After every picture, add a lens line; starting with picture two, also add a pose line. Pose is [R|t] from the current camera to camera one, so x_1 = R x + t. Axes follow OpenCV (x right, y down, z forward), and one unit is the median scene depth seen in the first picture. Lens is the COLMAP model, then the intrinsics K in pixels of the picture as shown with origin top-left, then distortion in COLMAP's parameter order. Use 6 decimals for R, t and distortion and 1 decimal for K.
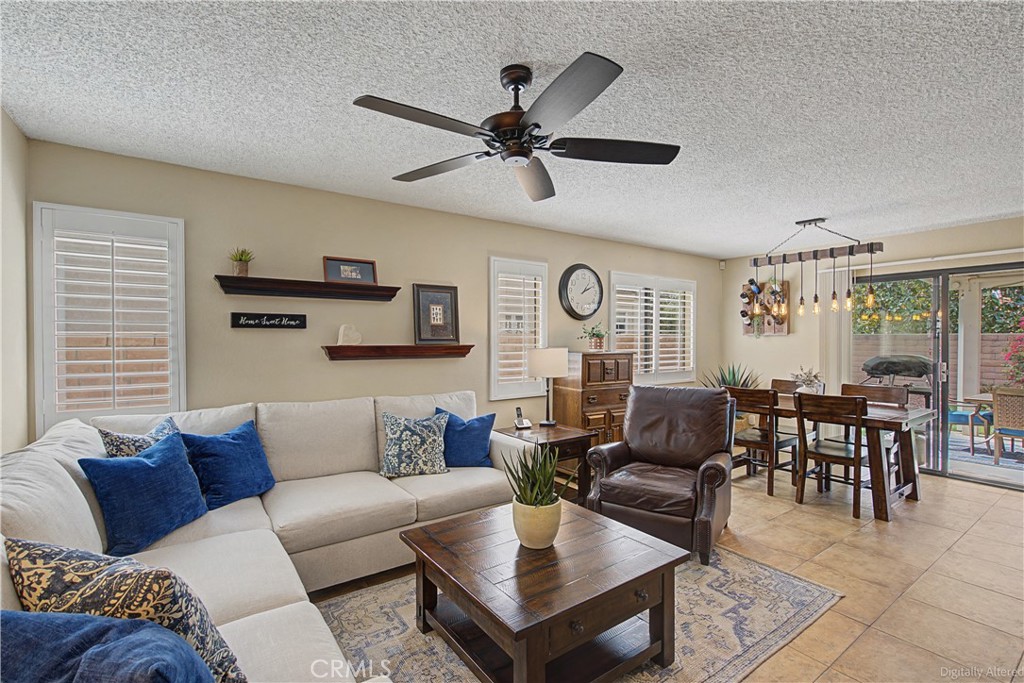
lens RADIAL K [[475.8, 0, 512.9], [0, 475.8, 340.4], [0, 0, 1]] dist [-0.000700, 0.001334]
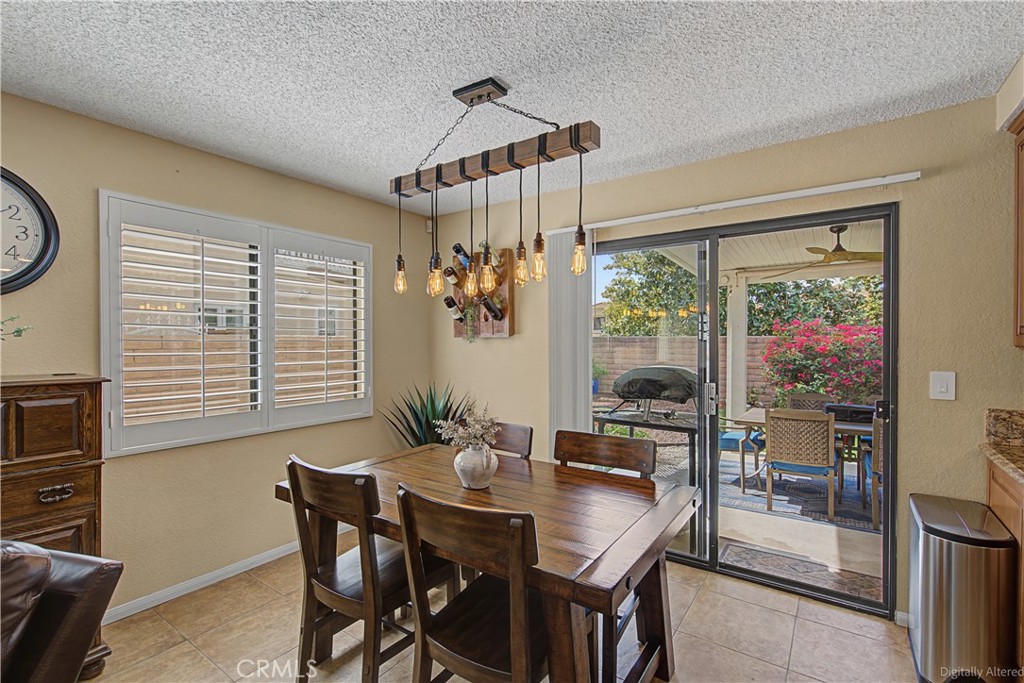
lens RADIAL K [[475.8, 0, 510.1], [0, 475.8, 341.6], [0, 0, 1]] dist [-0.000700, 0.001334]
pose [[0.946082, -0.000411, 0.323928, 0.365083], [0.000542, 1.000000, -0.000315, -0.004993], [-0.323928, 0.000474, 0.946082, 0.400336]]
